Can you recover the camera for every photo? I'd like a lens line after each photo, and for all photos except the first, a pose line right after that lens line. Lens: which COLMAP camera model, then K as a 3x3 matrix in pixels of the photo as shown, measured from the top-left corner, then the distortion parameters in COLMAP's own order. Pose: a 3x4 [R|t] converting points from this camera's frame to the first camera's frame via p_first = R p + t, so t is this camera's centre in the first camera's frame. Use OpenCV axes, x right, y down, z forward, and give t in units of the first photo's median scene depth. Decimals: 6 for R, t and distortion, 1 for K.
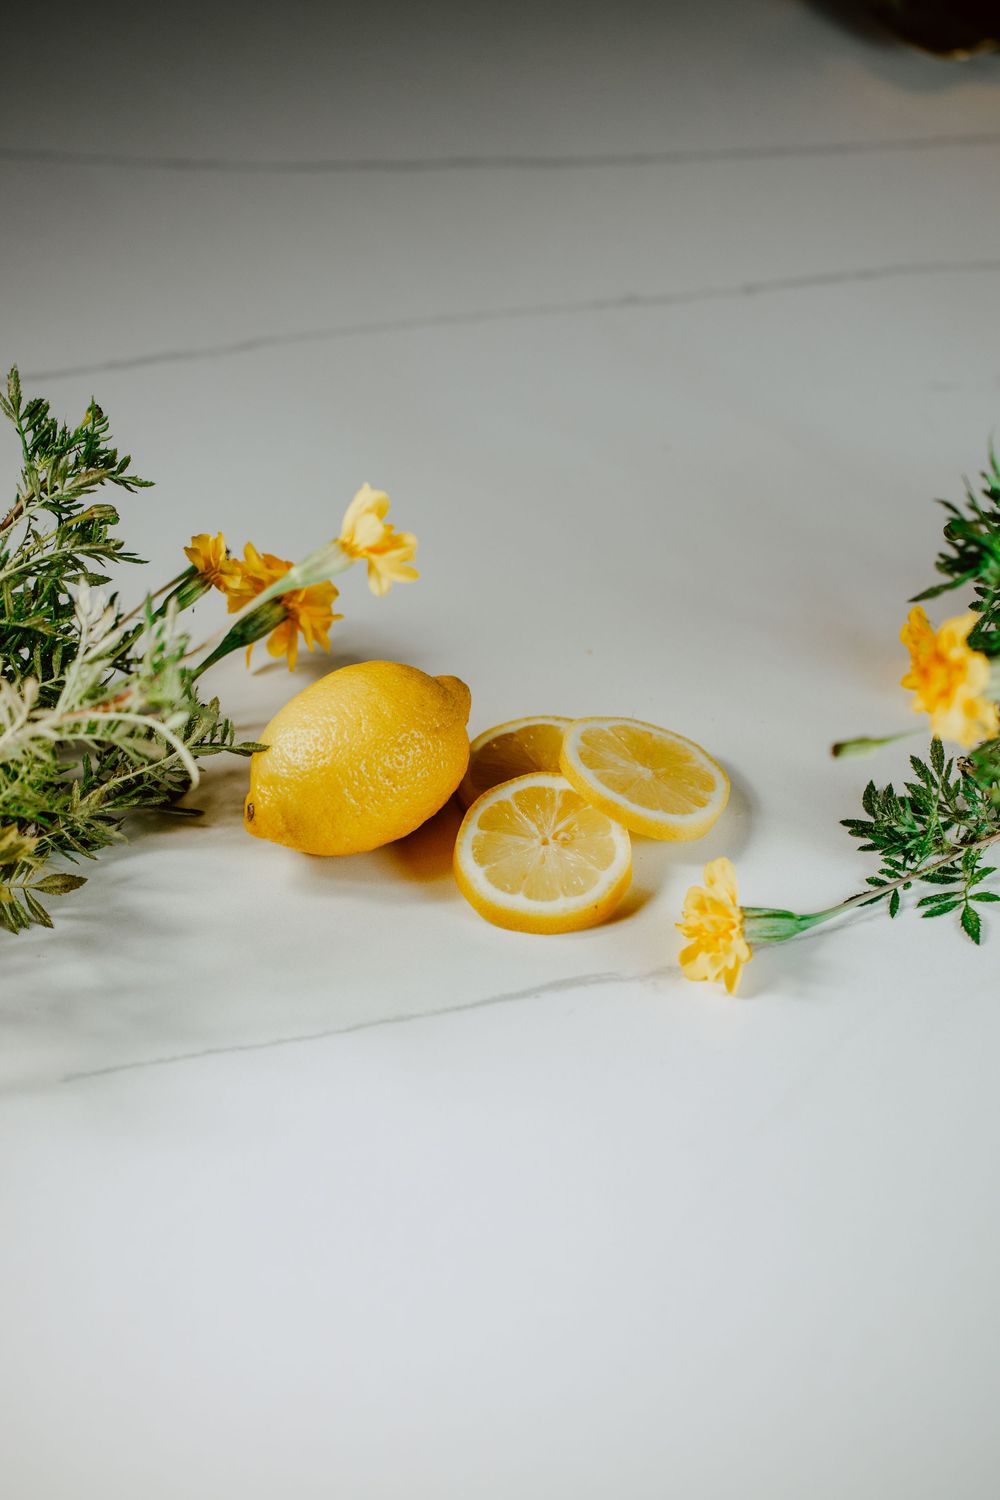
lens RADIAL K [[4784.0, 0, 501.3], [0, 4784.0, 750.1], [0, 0, 1]] dist [-0.025490, 0.000000]
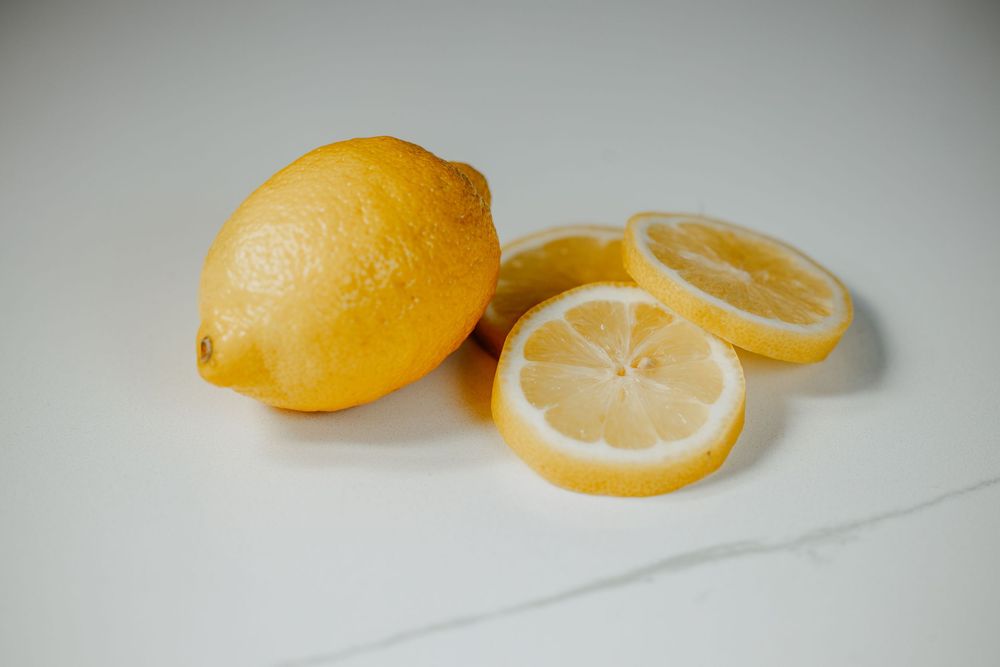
lens RADIAL K [[3189.3, 0, 499.4], [0, 3189.3, 332.9], [0, 0, 1]] dist [-0.025490, 0.000000]
pose [[0.990216, -0.051381, 0.129738, -0.070202], [0.062735, 0.994404, -0.085001, 0.052709], [-0.124644, 0.092309, 0.987898, 0.533286]]
